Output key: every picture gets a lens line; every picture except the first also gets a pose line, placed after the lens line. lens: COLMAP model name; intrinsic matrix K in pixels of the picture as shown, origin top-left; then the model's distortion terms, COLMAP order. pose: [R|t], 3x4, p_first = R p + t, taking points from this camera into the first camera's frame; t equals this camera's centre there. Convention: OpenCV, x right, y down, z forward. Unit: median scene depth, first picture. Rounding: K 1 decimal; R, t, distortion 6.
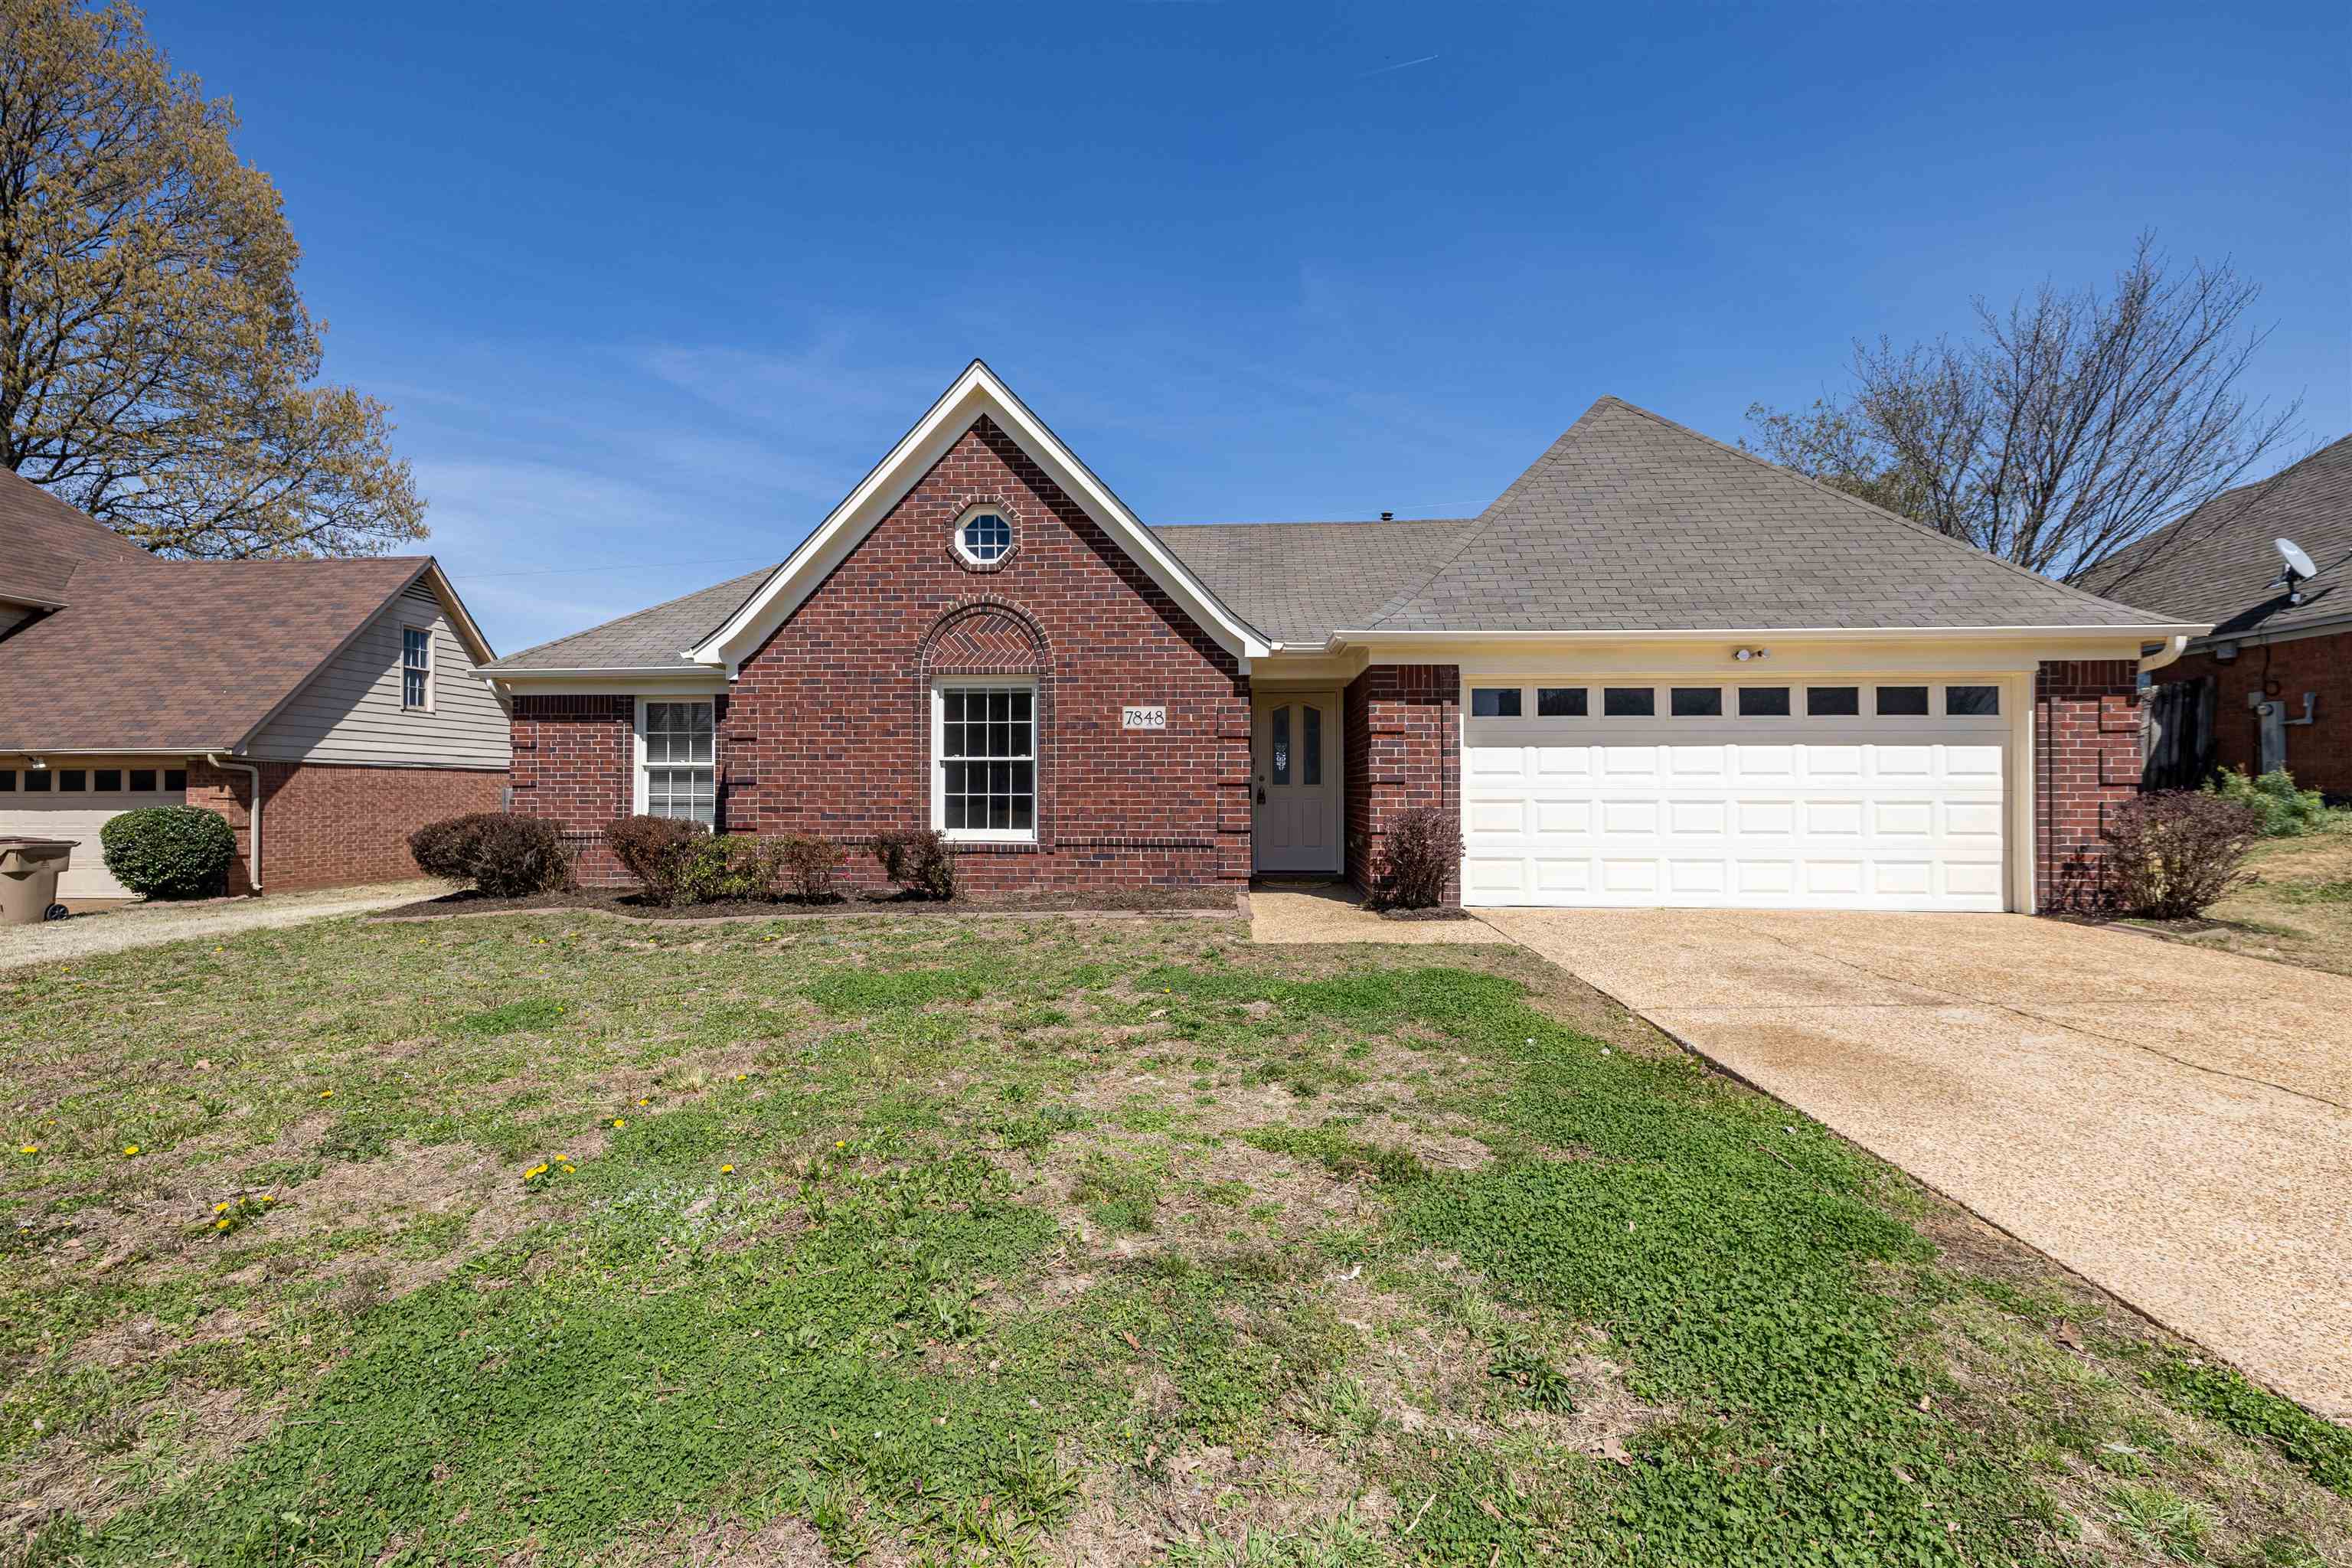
lens RADIAL K [[1001.0, 0, 1172.9], [0, 1001.0, 784.3], [0, 0, 1]] dist [-0.010744, -0.000760]
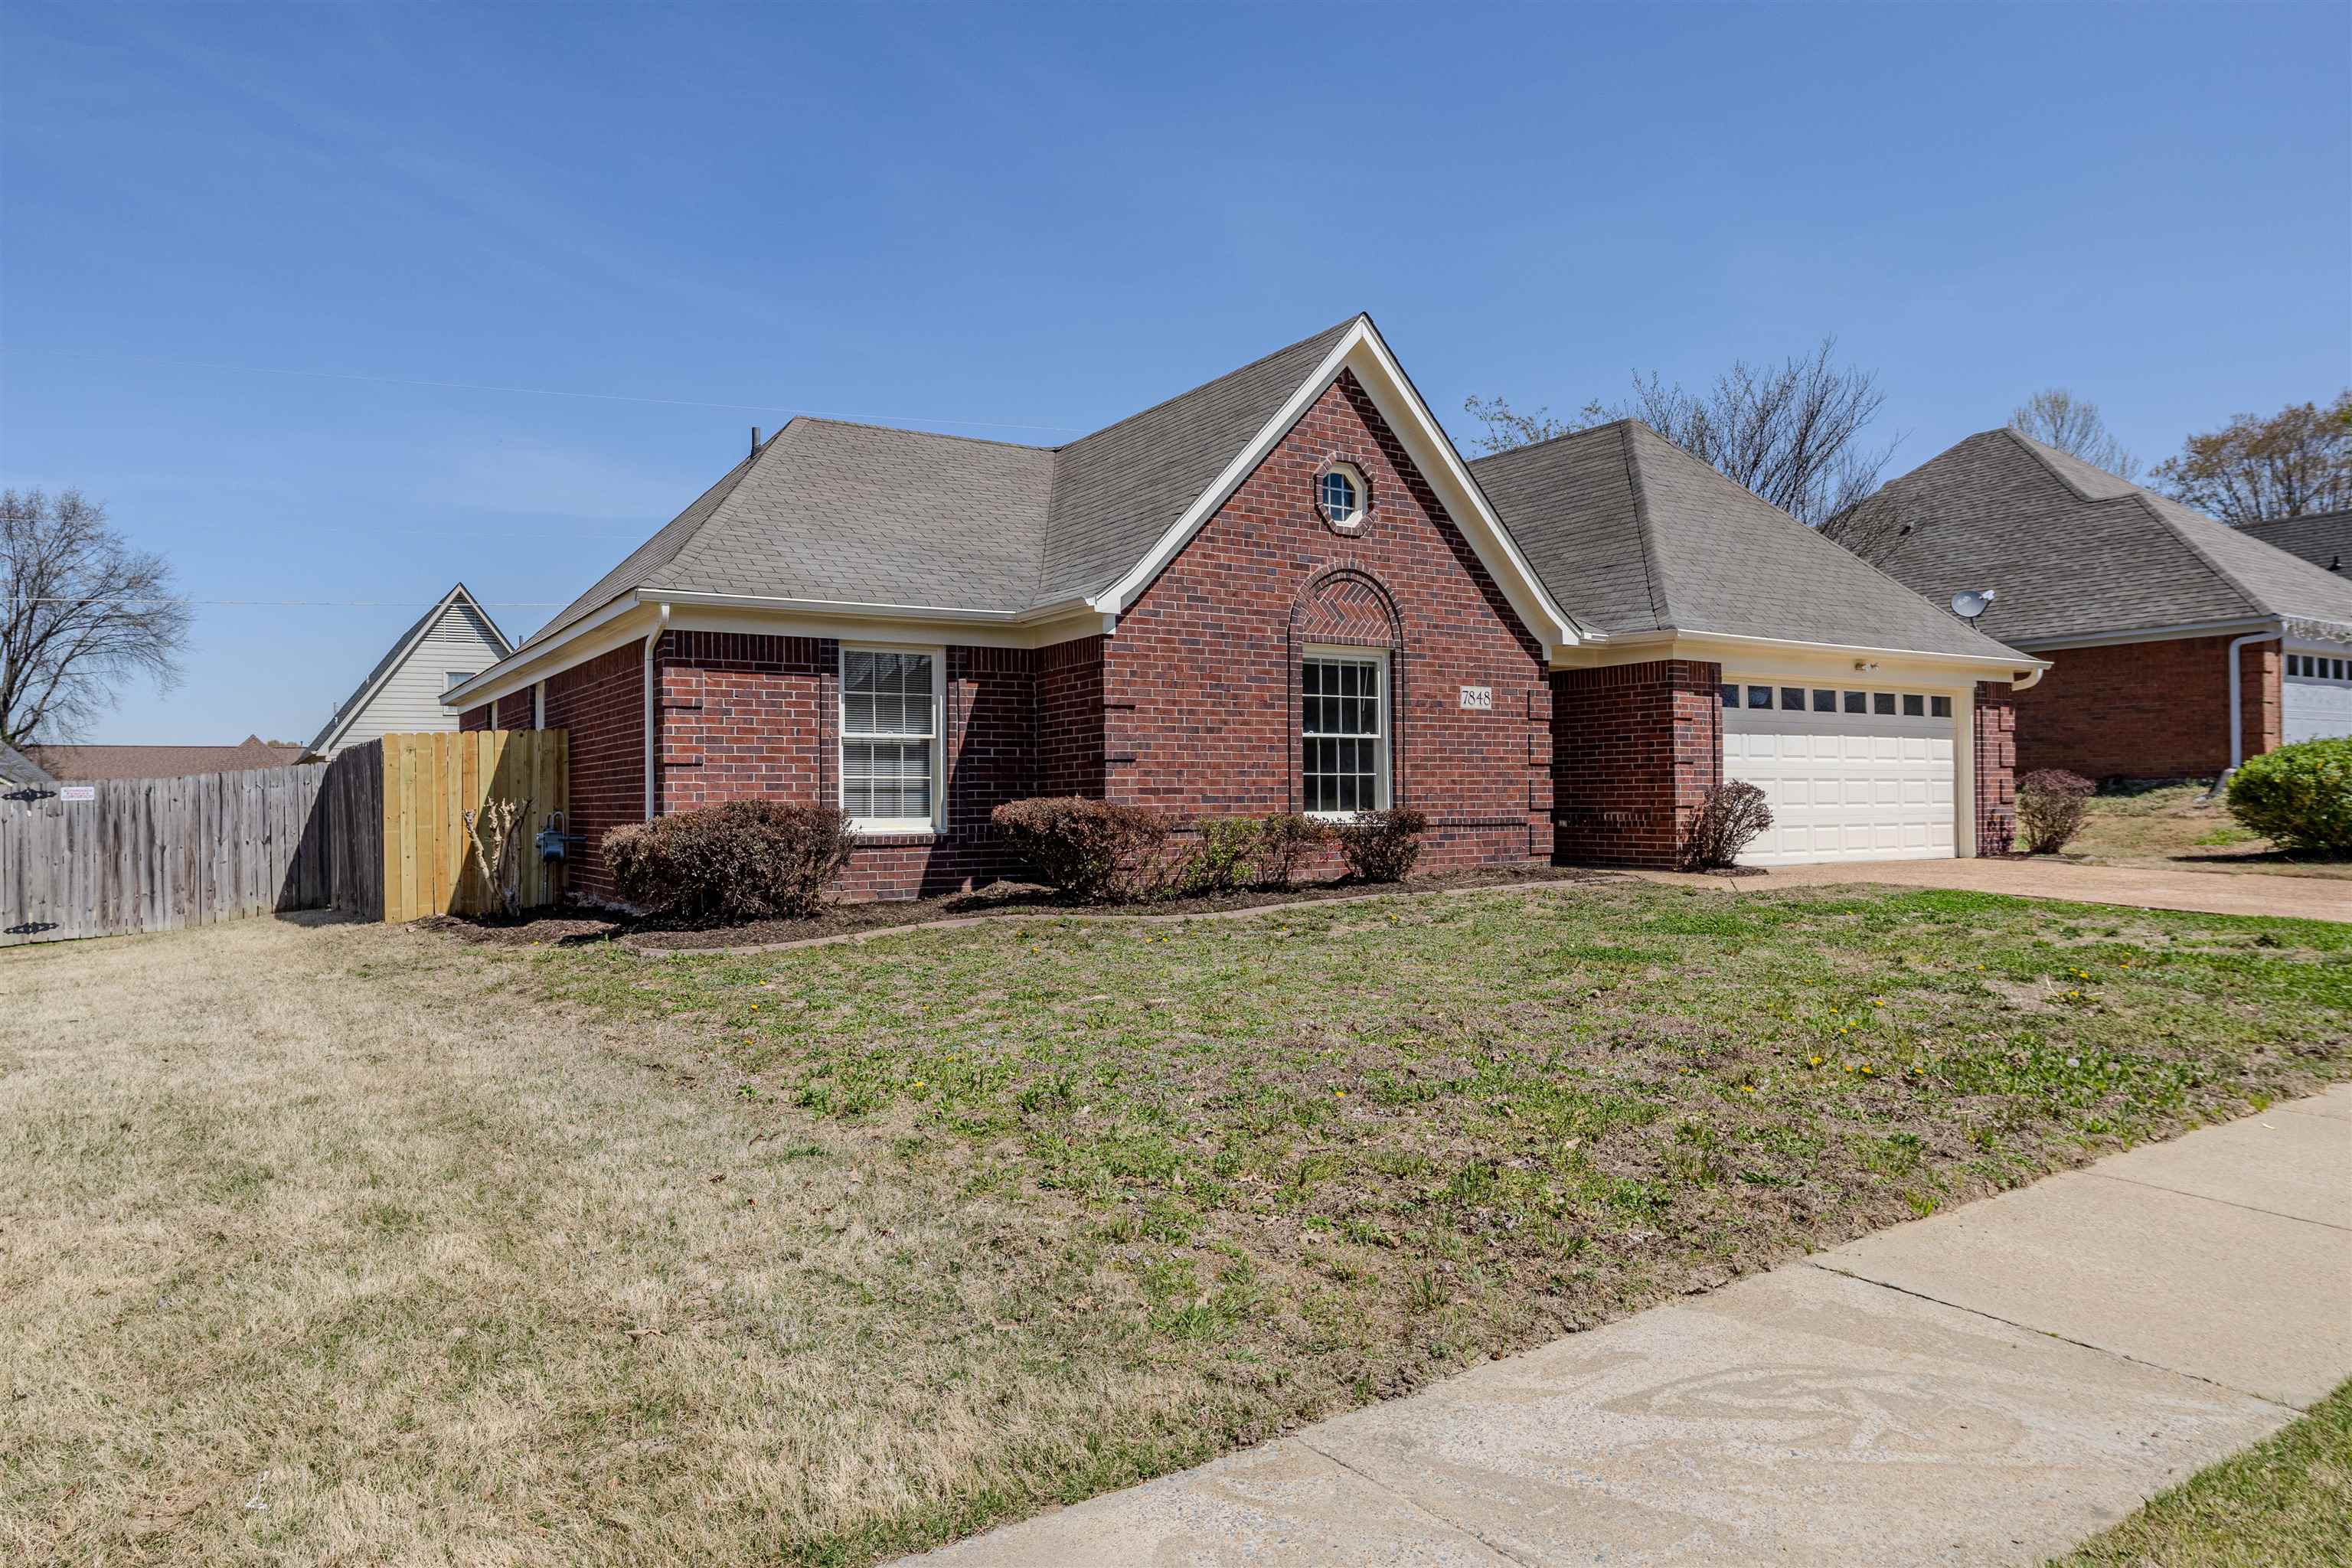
lens RADIAL K [[1473.1, 0, 1176.0], [0, 1473.1, 785.0], [0, 0, 1]] dist [-0.022724, 0.000374]
pose [[0.803180, -0.001917, 0.595733, -1.150729], [0.003795, 0.999991, -0.001899, 0.022808], [-0.595724, 0.003786, 0.803181, -0.008208]]
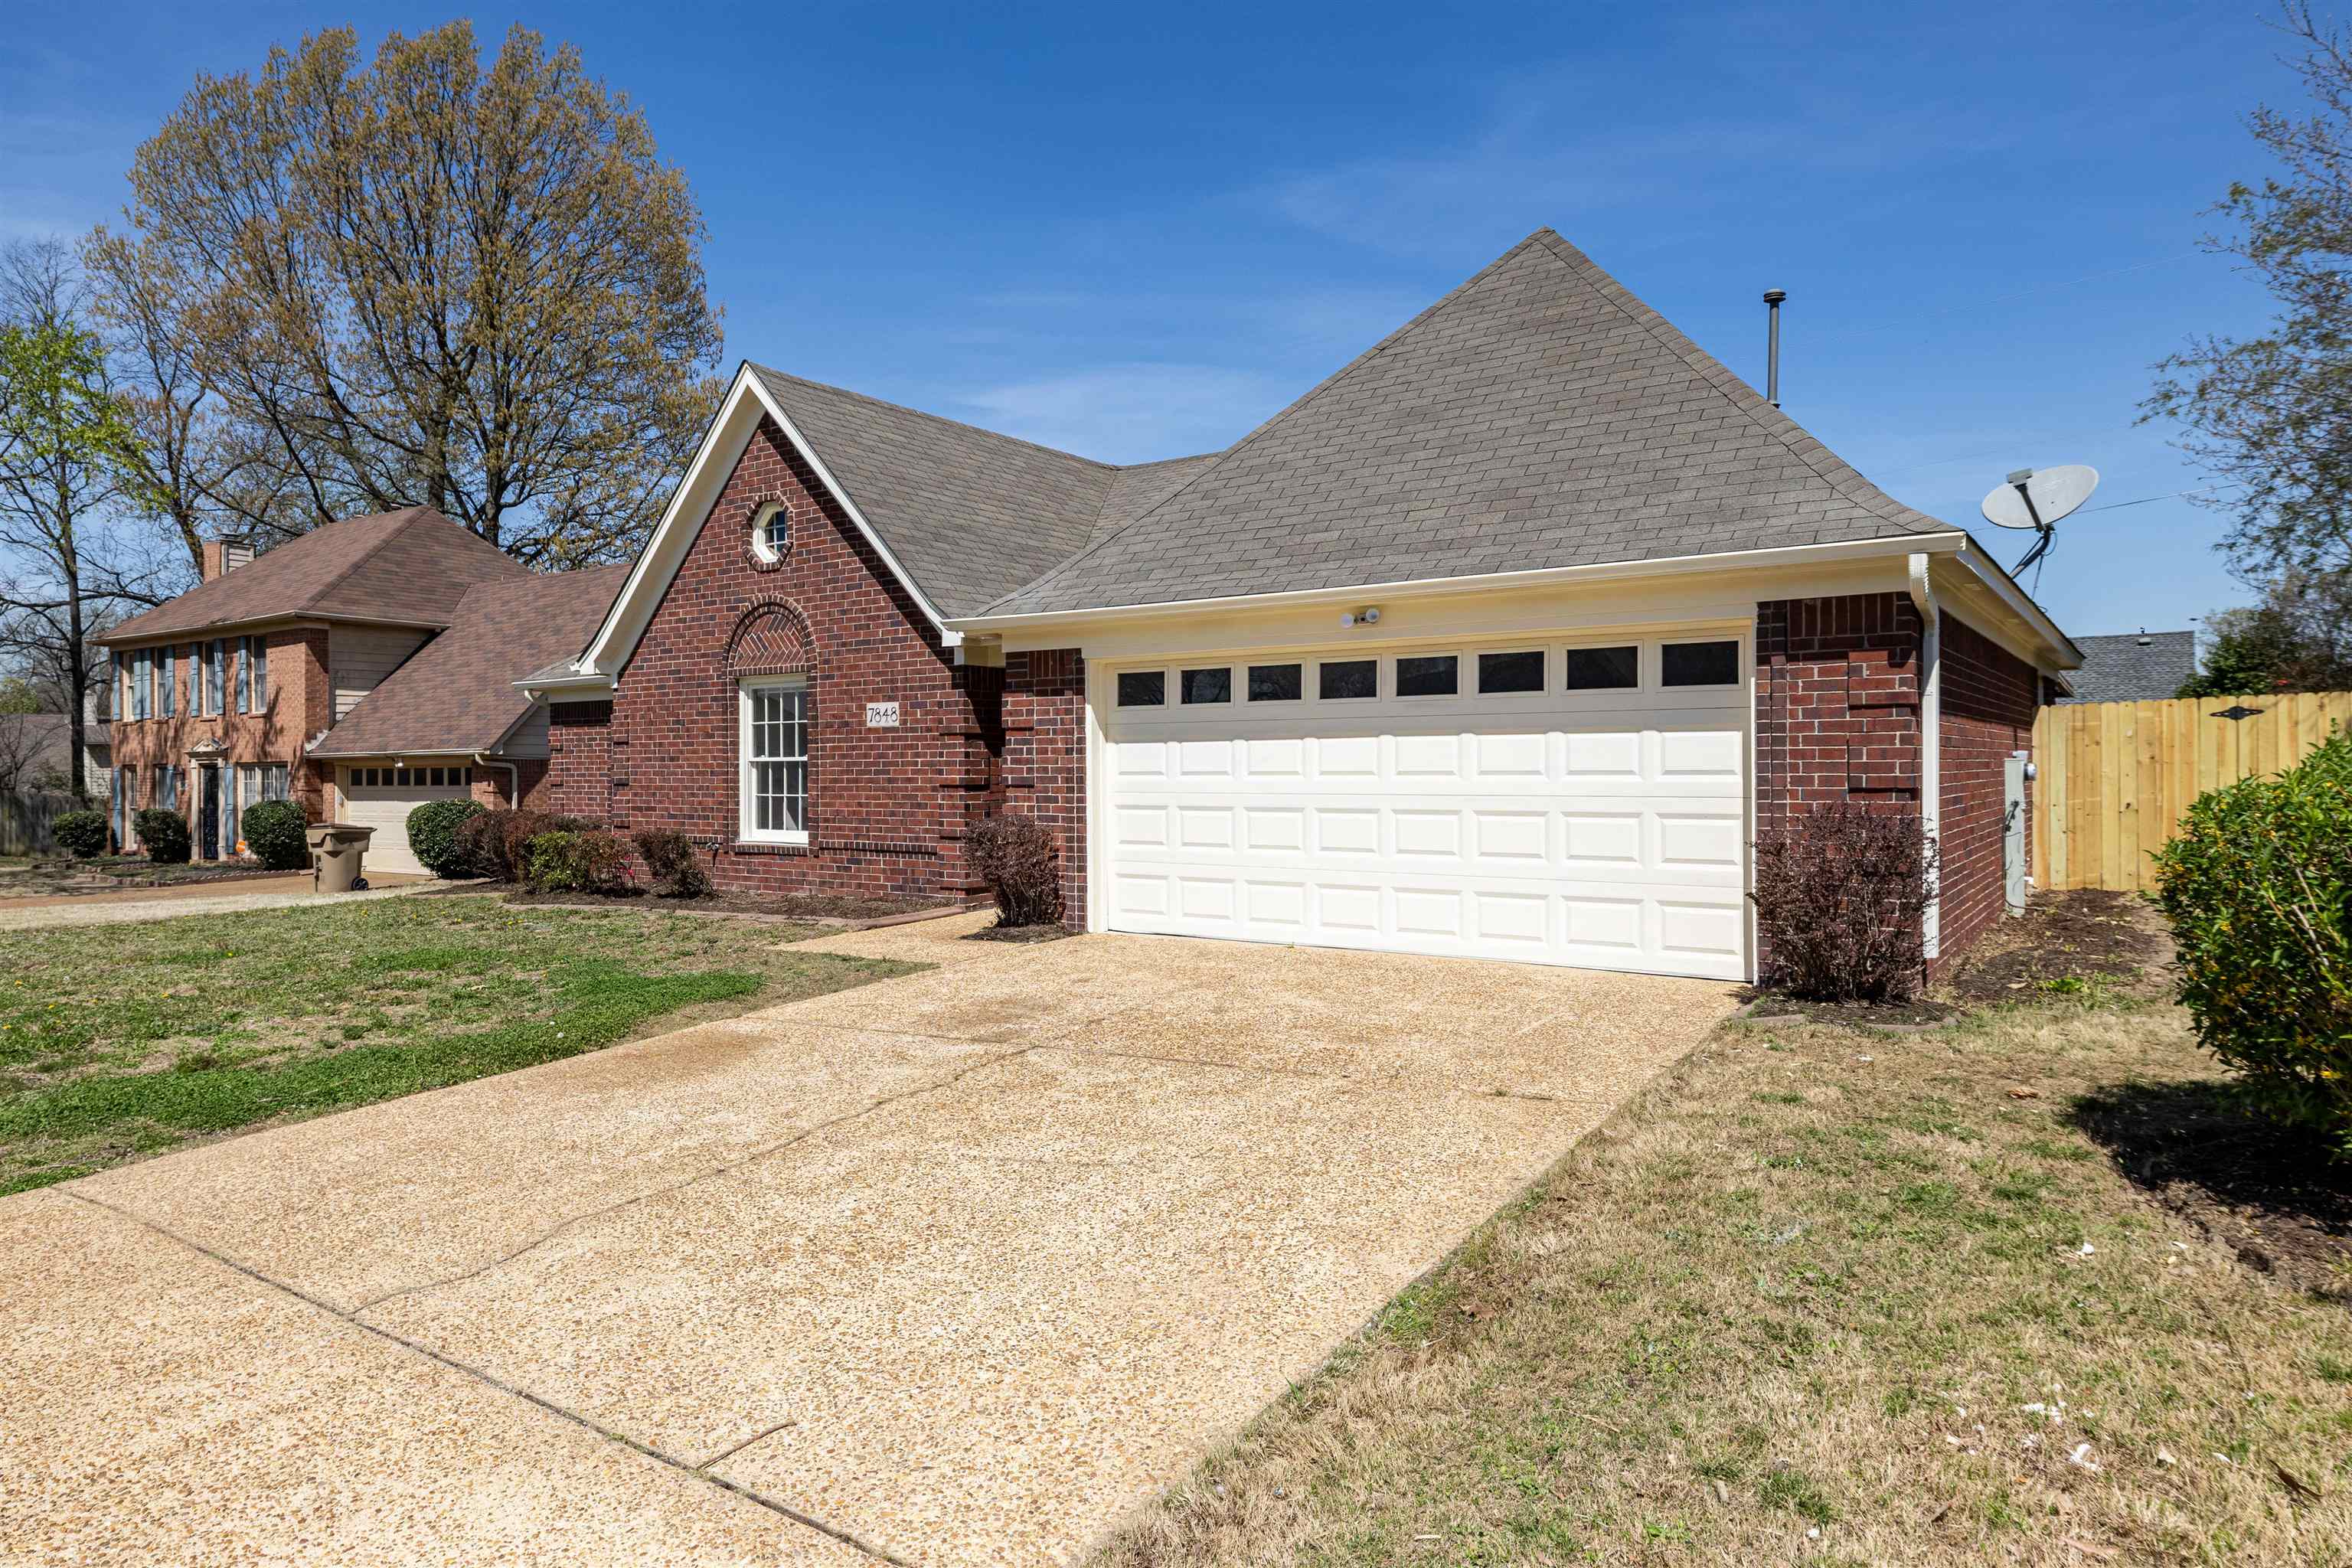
lens RADIAL K [[1425.8, 0, 1181.6], [0, 1425.8, 789.7], [0, 0, 1]] dist [-0.030150, -0.000244]
pose [[0.858937, 0.001684, -0.512078, 0.894492], [0.008906, 0.999794, 0.018228, -0.017896], [0.512004, -0.020218, 0.858745, -0.004563]]
